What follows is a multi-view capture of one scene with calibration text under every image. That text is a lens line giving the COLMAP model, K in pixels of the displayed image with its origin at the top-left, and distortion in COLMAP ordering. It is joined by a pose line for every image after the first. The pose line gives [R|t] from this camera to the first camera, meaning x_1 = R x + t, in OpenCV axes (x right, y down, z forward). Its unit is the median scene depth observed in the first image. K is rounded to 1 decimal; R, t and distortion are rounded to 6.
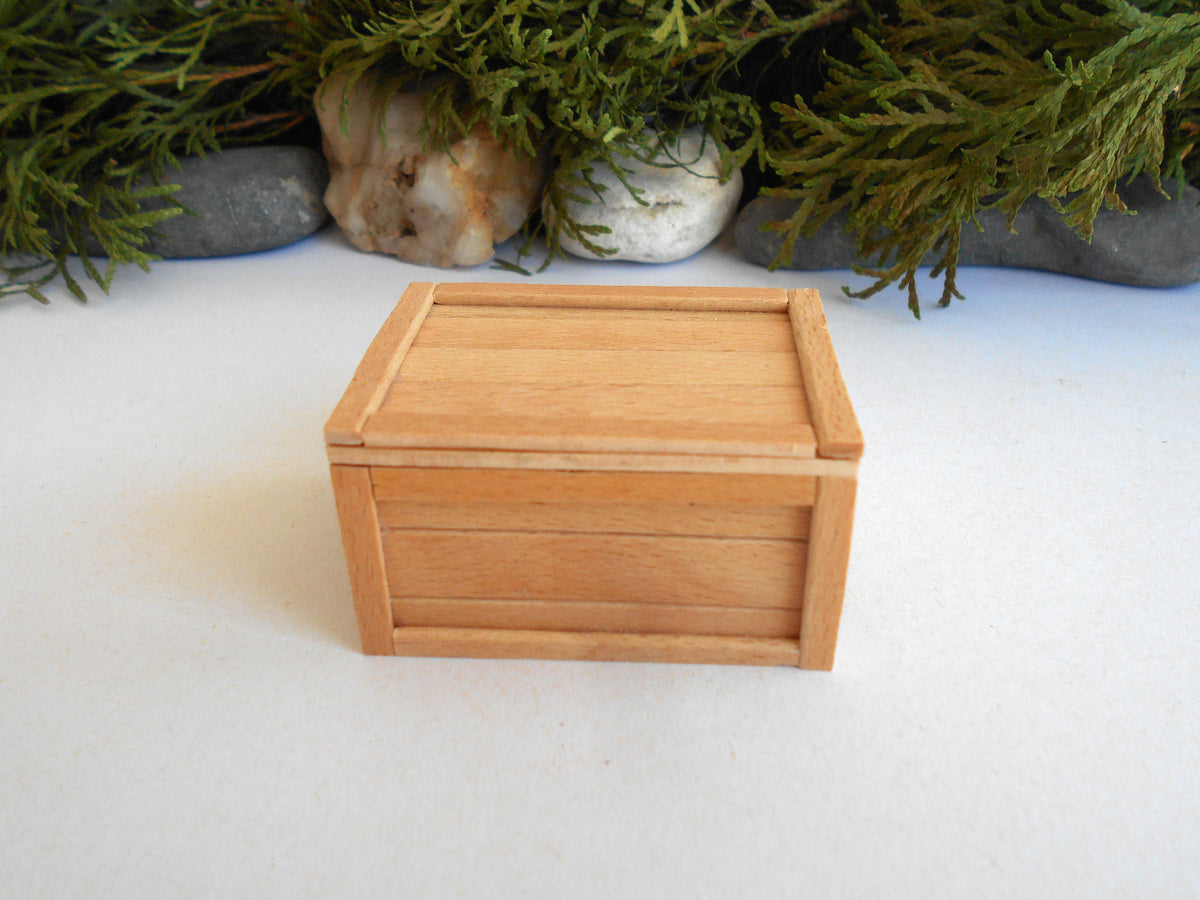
lens RADIAL K [[1033.2, 0, 600.0], [0, 1033.2, 450.0], [0, 0, 1]] dist [-0.014083, 0.014626]
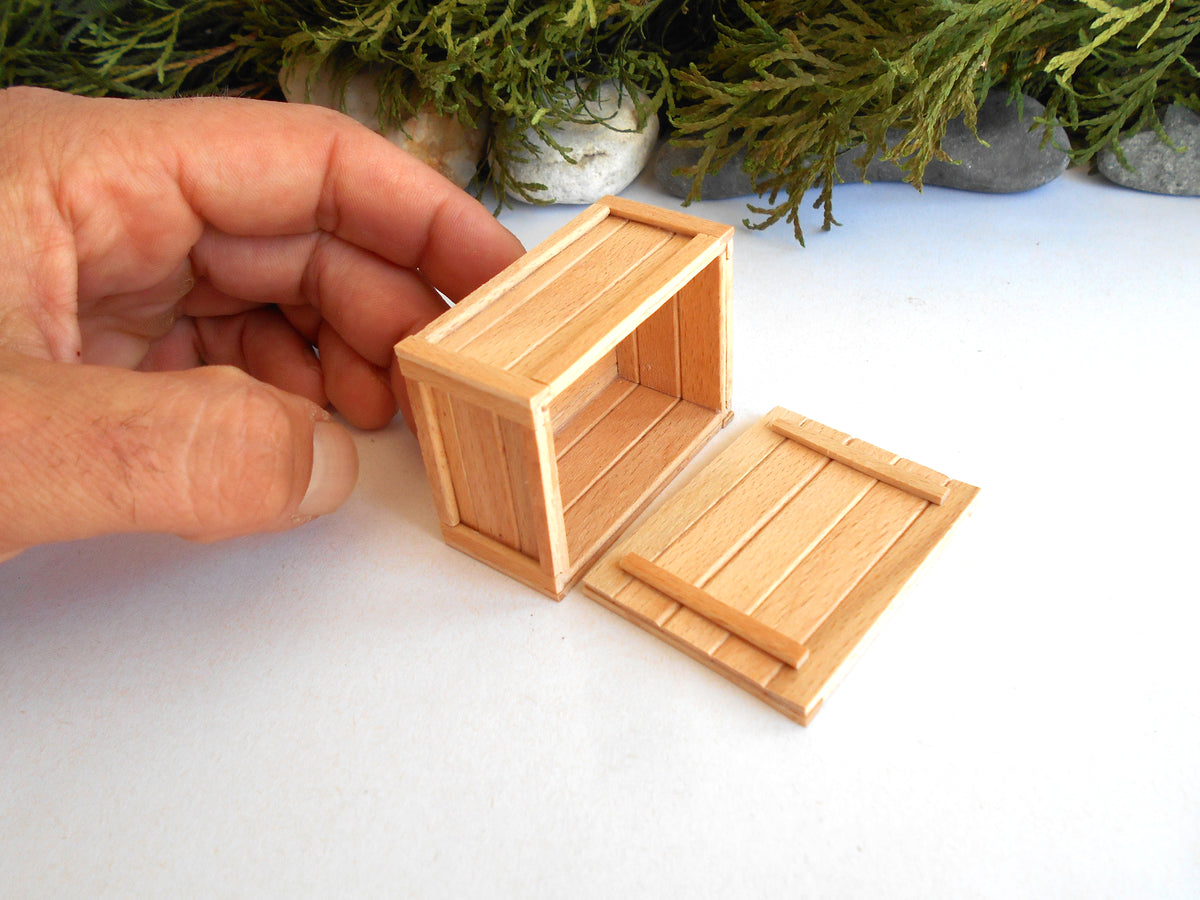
lens RADIAL K [[1033.2, 0, 600.0], [0, 1033.2, 450.0], [0, 0, 1]] dist [-0.014083, 0.014626]
pose [[0.995990, -0.089427, 0.002683, 0.041007], [0.087754, 0.982315, 0.165398, -0.106110], [-0.017426, -0.164500, 0.986223, -0.222513]]
